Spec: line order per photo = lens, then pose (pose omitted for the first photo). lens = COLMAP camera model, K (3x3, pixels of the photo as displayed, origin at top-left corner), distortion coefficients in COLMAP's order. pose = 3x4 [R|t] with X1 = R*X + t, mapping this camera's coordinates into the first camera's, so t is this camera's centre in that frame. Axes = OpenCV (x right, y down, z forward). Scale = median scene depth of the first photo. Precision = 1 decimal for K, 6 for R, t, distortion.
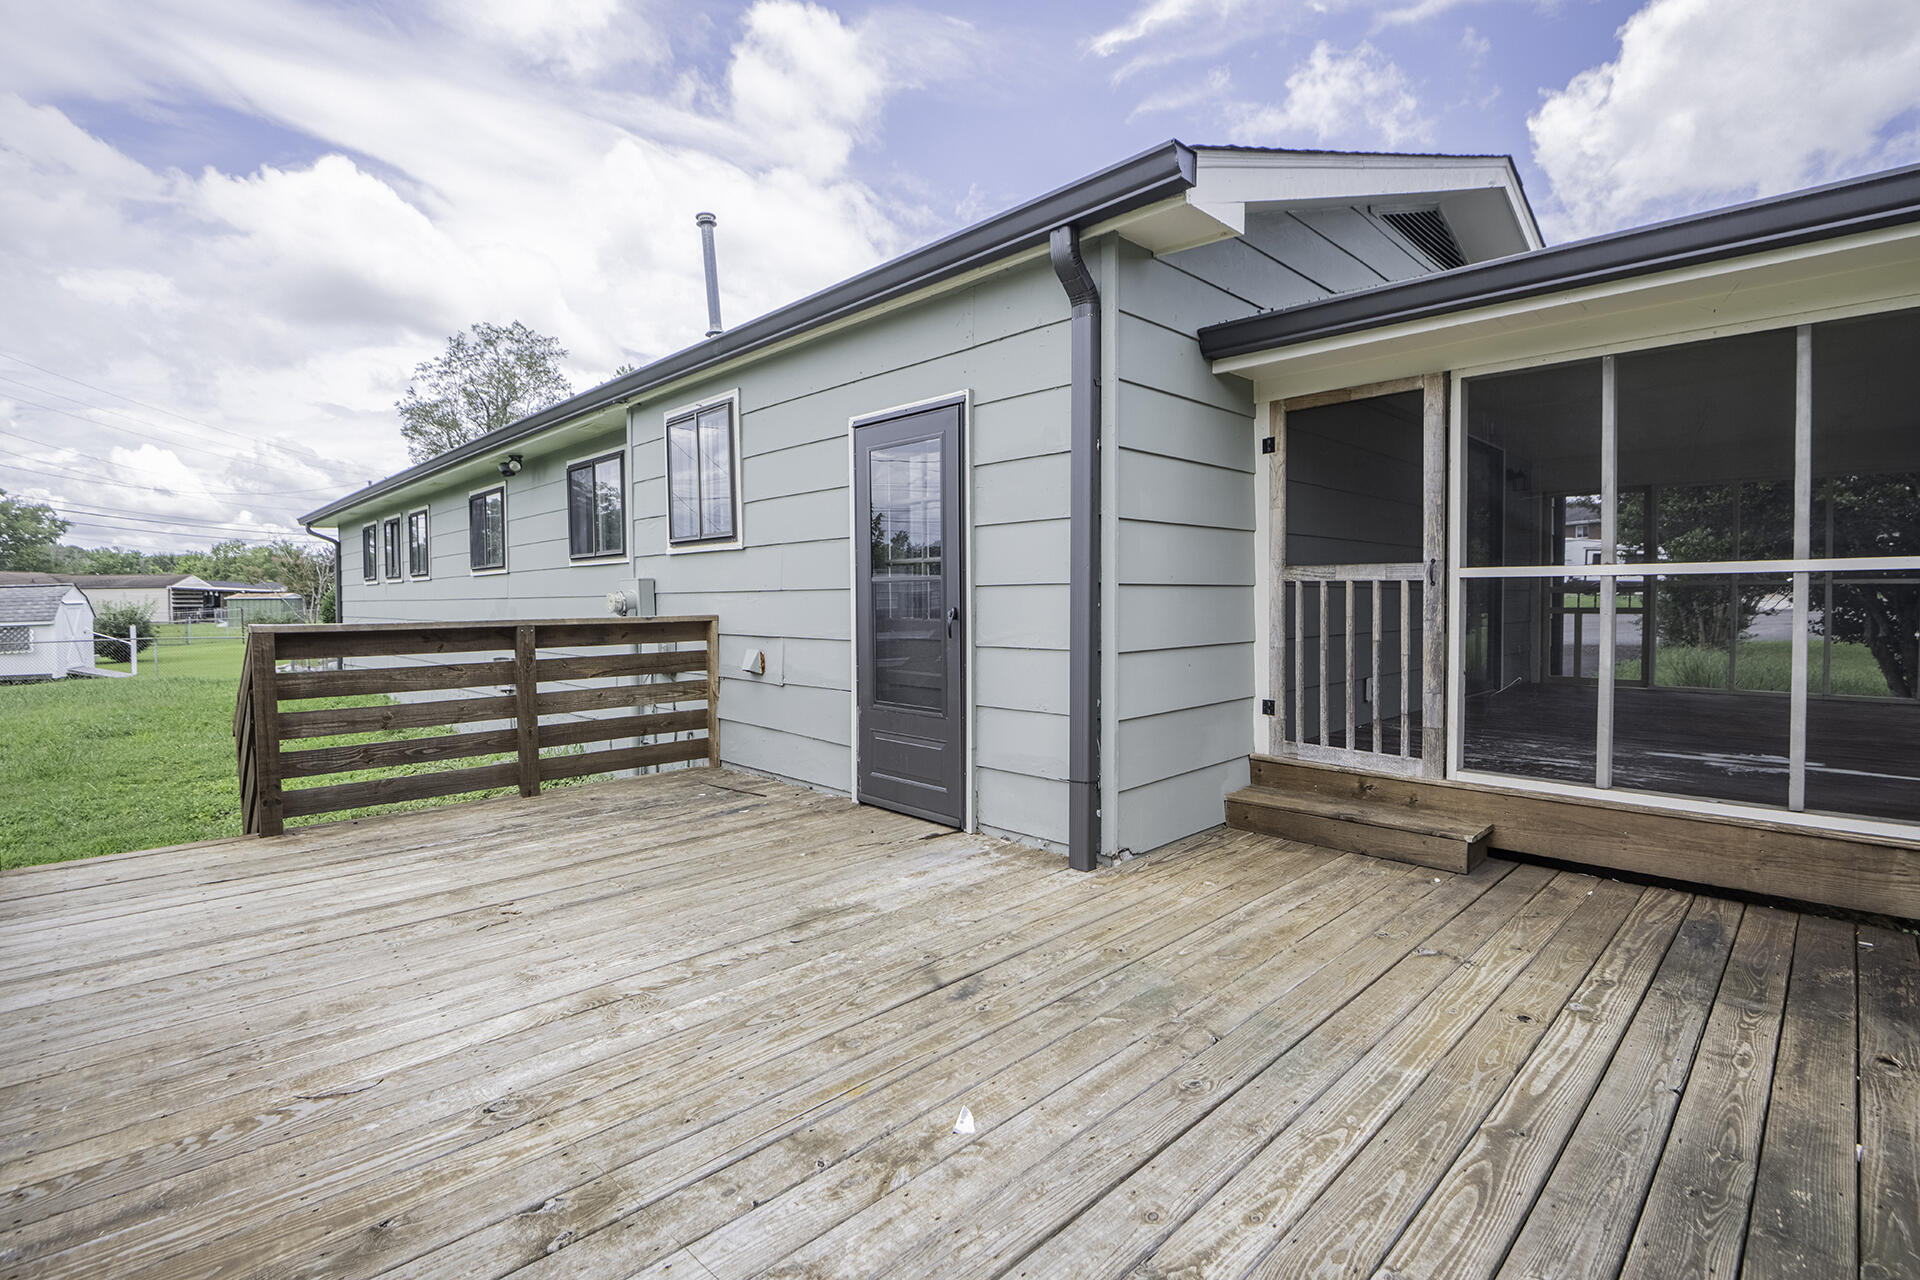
lens RADIAL K [[886.8, 0, 956.6], [0, 886.8, 631.5], [0, 0, 1]] dist [-0.003541, -0.008520]
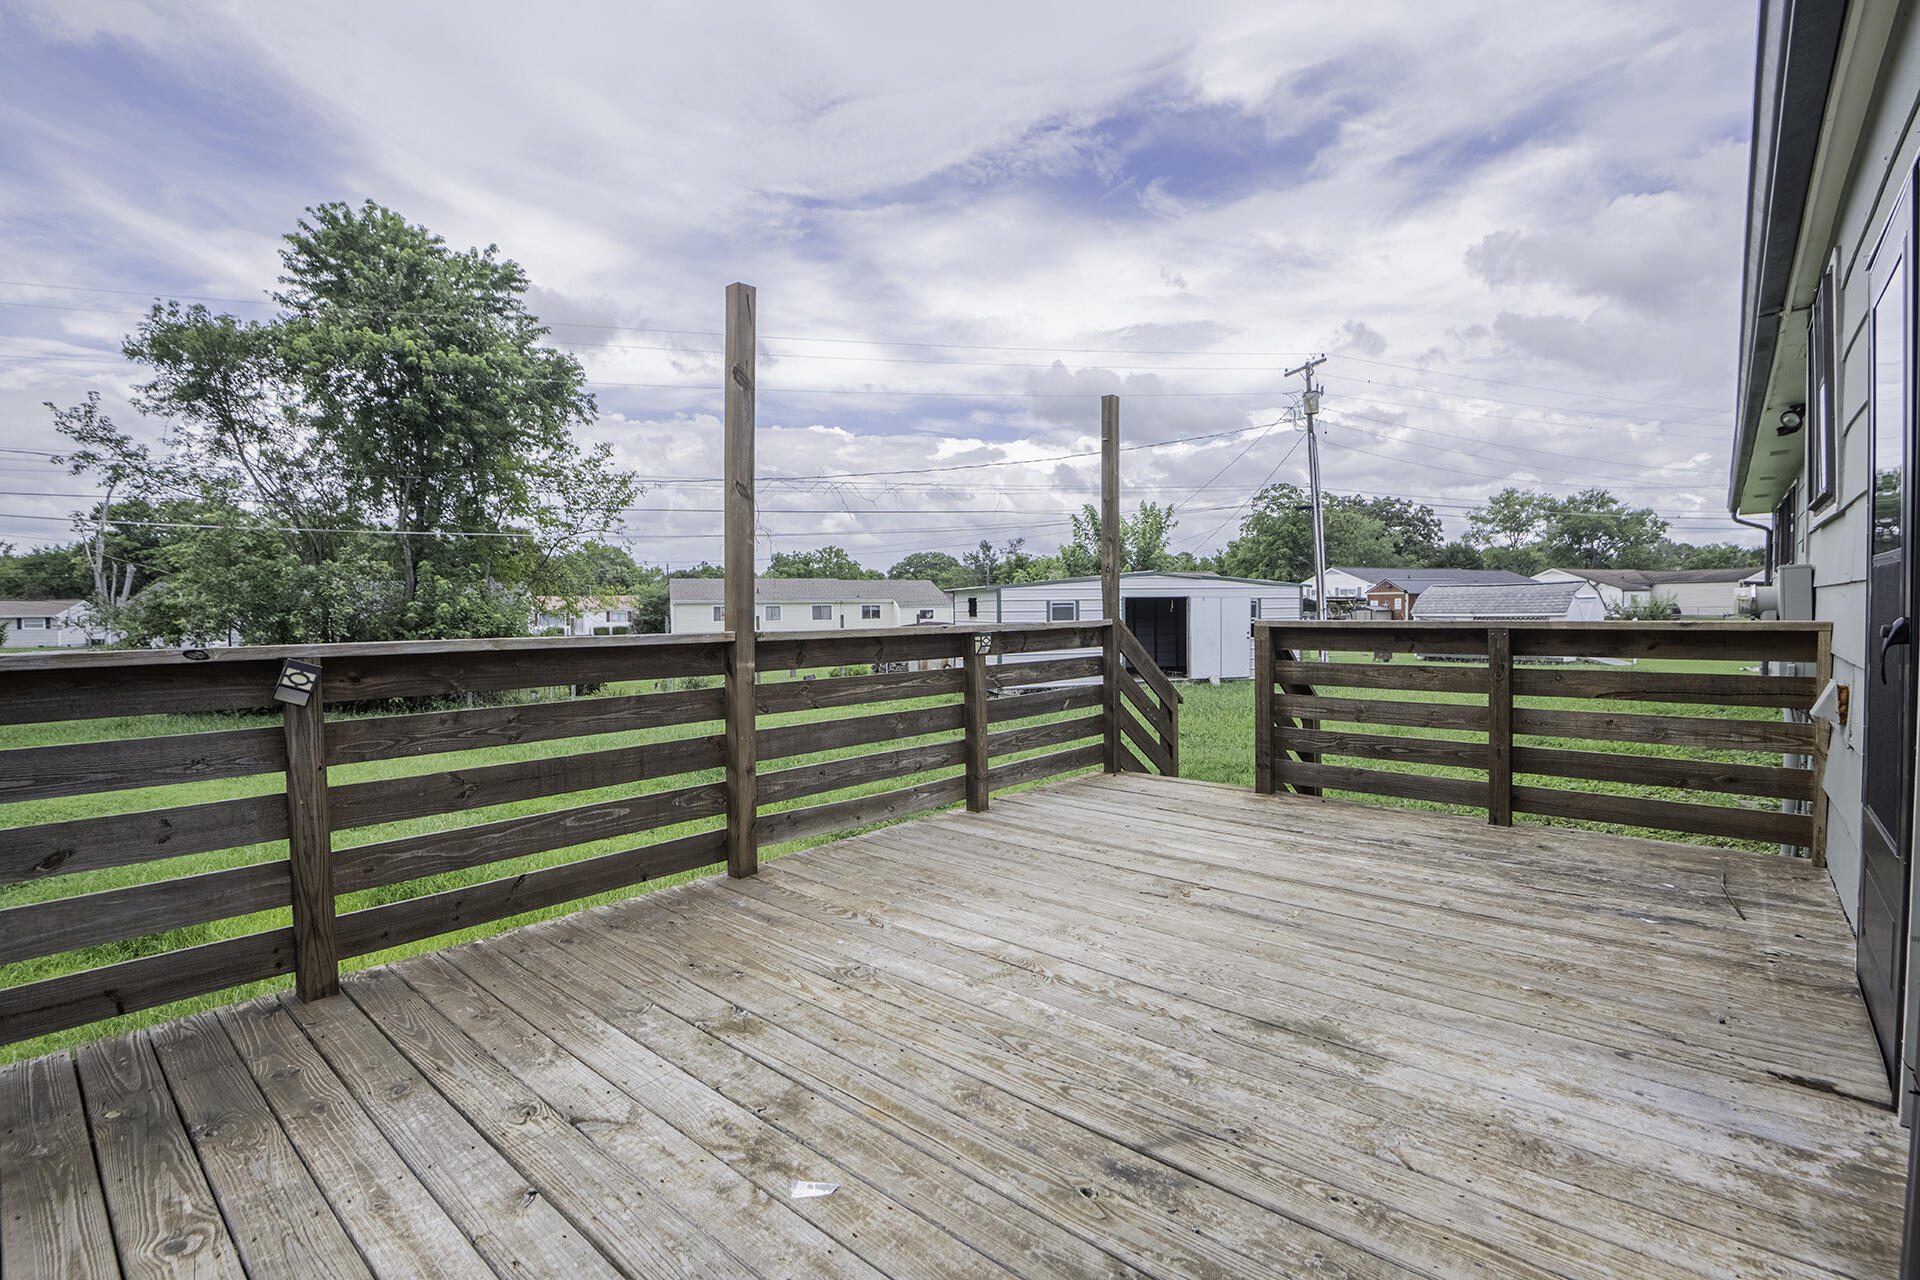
lens RADIAL K [[886.8, 0, 956.6], [0, 886.8, 631.5], [0, 0, 1]] dist [-0.003541, -0.008520]
pose [[0.078586, 0.037660, -0.996196, 0.617749], [-0.029309, 0.998942, 0.035451, -0.034348], [0.996476, 0.026412, 0.079606, 0.731135]]
